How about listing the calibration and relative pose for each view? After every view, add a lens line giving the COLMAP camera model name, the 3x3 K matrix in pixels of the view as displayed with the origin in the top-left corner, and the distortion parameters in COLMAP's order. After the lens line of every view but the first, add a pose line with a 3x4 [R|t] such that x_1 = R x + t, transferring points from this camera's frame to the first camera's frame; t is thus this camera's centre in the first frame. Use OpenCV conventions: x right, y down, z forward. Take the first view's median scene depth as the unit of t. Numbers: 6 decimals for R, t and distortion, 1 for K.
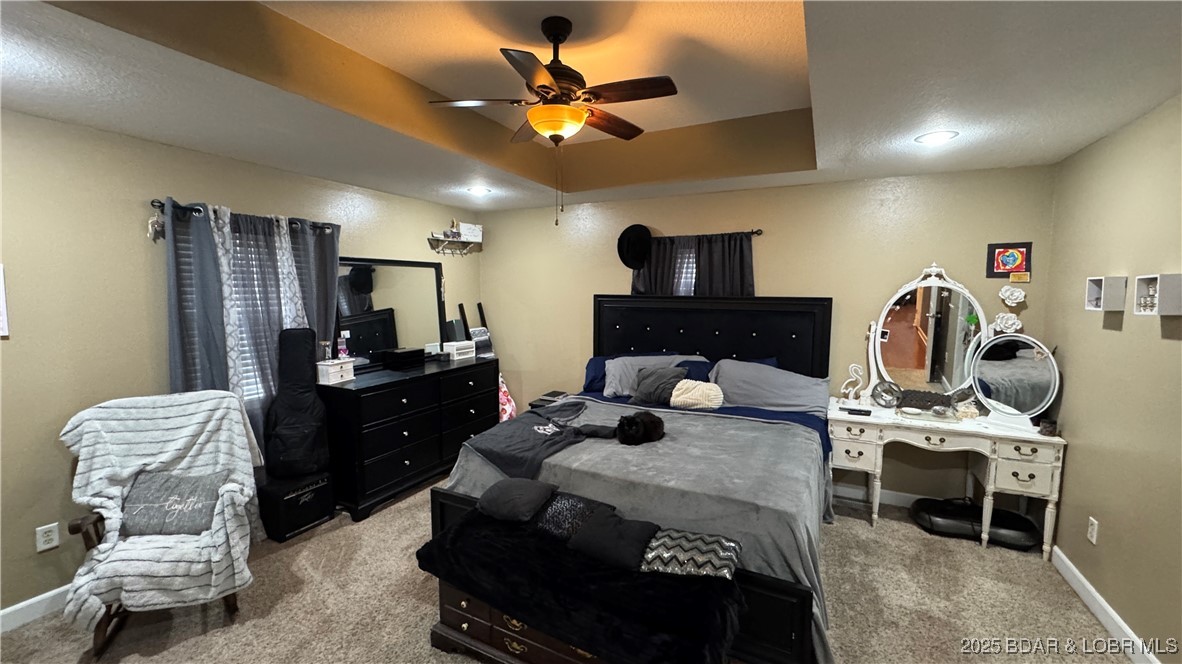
lens RADIAL K [[470.6, 0, 589.8], [0, 470.6, 332.9], [0, 0, 1]] dist [-0.003506, 0.000316]
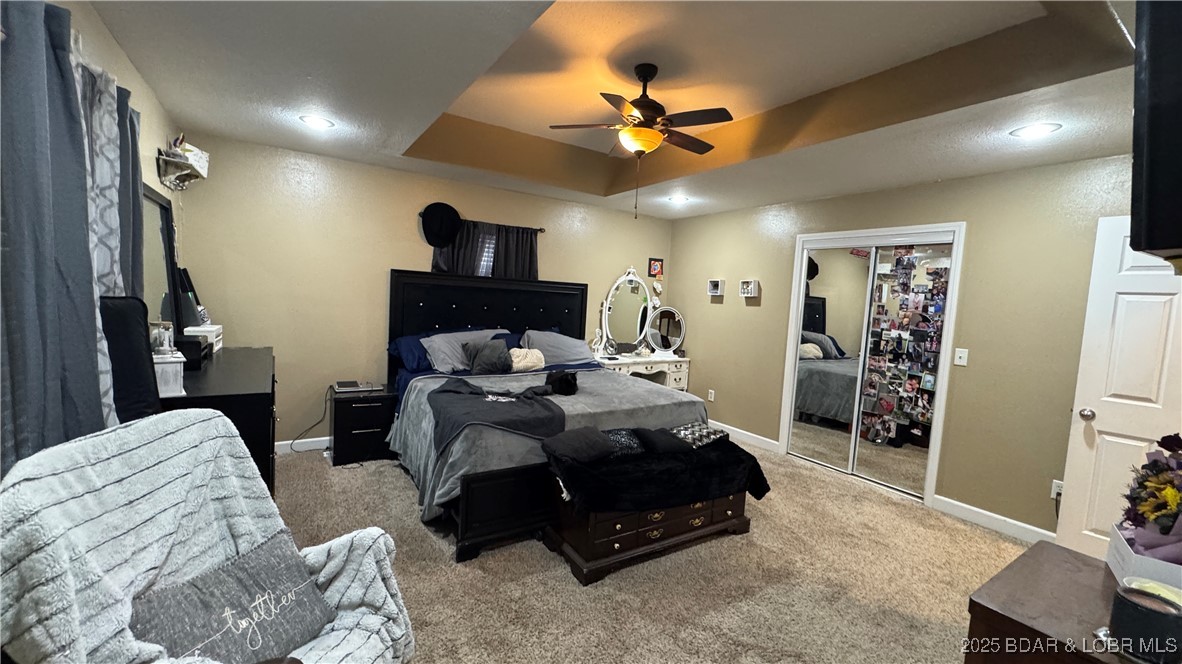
lens RADIAL K [[470.6, 0, 589.8], [0, 470.6, 332.9], [0, 0, 1]] dist [-0.003506, 0.000316]
pose [[0.500094, -0.044912, 0.864806, -0.918751], [0.025589, 0.998984, 0.037083, 0.028067], [-0.865593, 0.003584, 0.500736, 0.324346]]
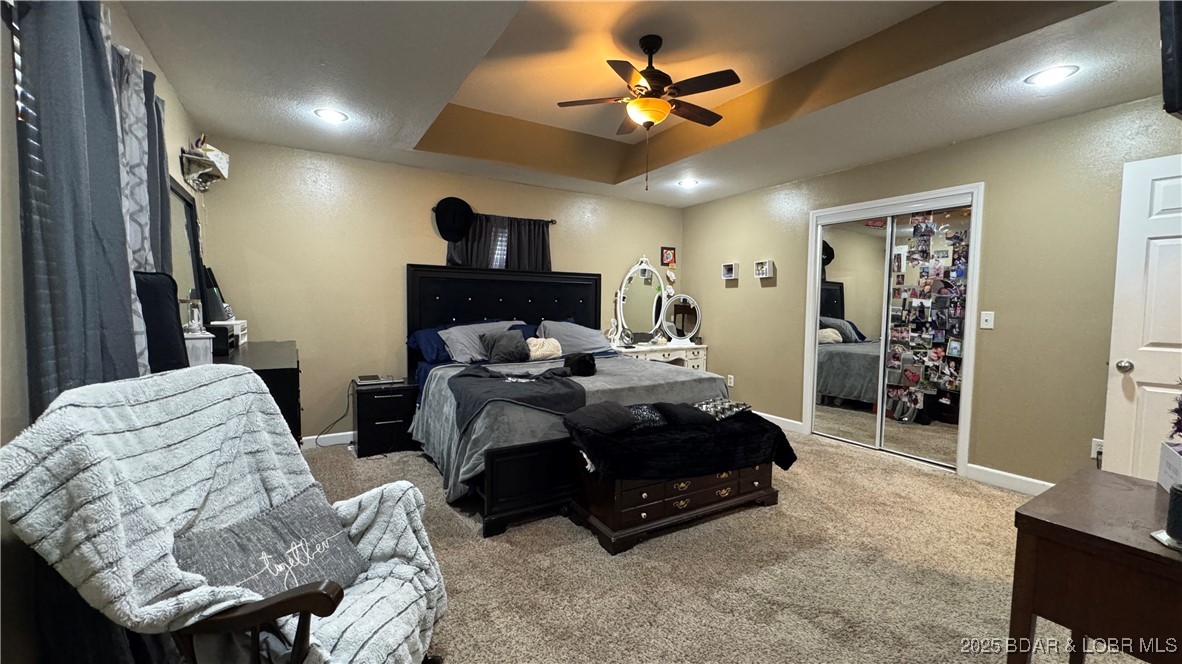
lens RADIAL K [[470.6, 0, 589.8], [0, 470.6, 332.9], [0, 0, 1]] dist [-0.003506, 0.000316]
pose [[0.523105, -0.052041, 0.850678, -0.926088], [0.070348, 0.997364, 0.017756, 0.097352], [-0.849360, 0.050555, 0.525388, 0.332323]]
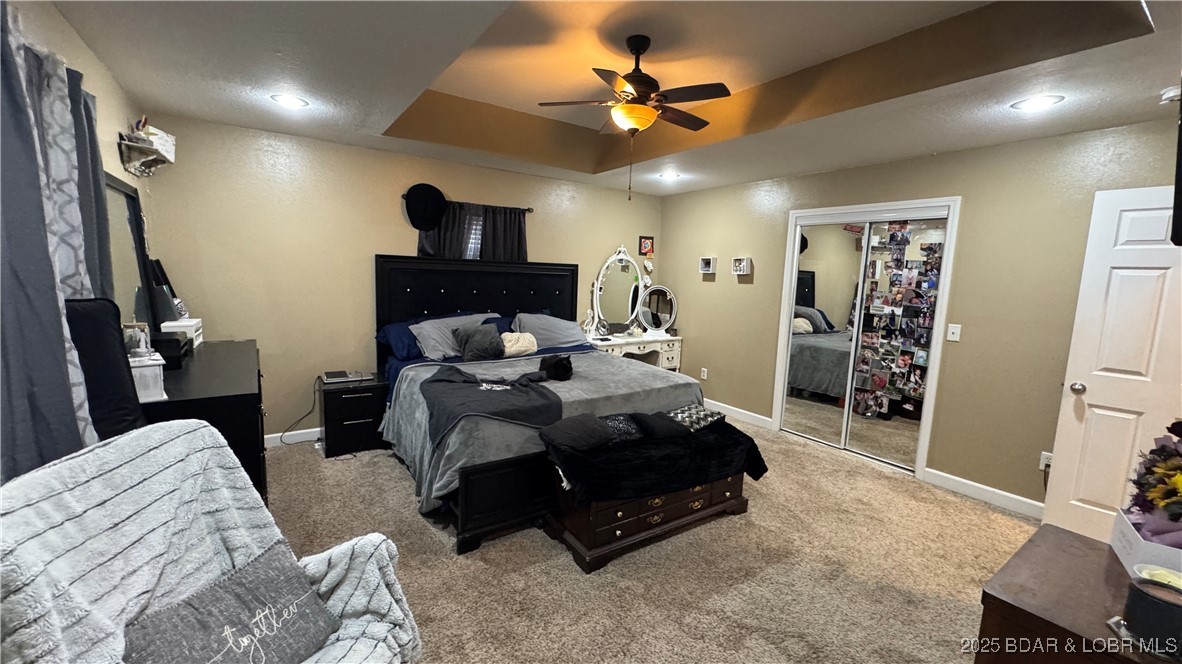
lens RADIAL K [[470.6, 0, 589.8], [0, 470.6, 332.9], [0, 0, 1]] dist [-0.003506, 0.000316]
pose [[0.475423, -0.101393, 0.873895, -0.907892], [0.047398, 0.994846, 0.089640, 0.007487], [-0.878480, -0.001196, 0.477778, 0.348394]]
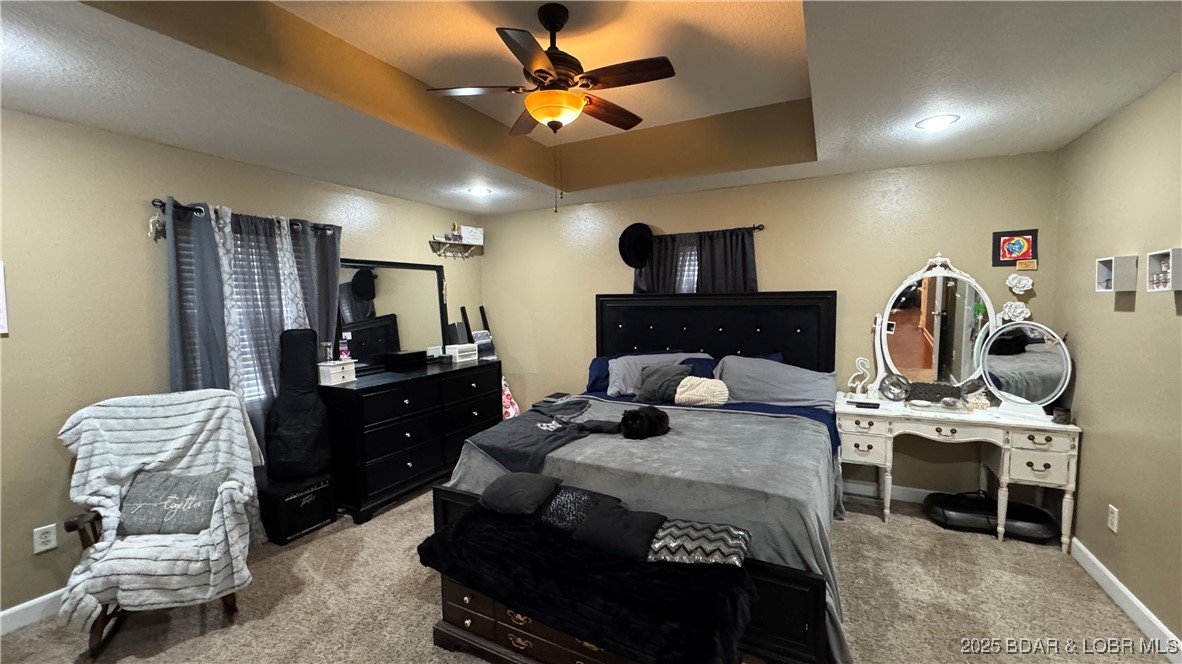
lens RADIAL K [[470.6, 0, 589.8], [0, 470.6, 332.9], [0, 0, 1]] dist [-0.003506, 0.000316]
pose [[0.999842, -0.016210, -0.007283, 0.002434], [0.016032, 0.999585, -0.023916, 0.035933], [0.007667, 0.023795, 0.999687, 0.010133]]
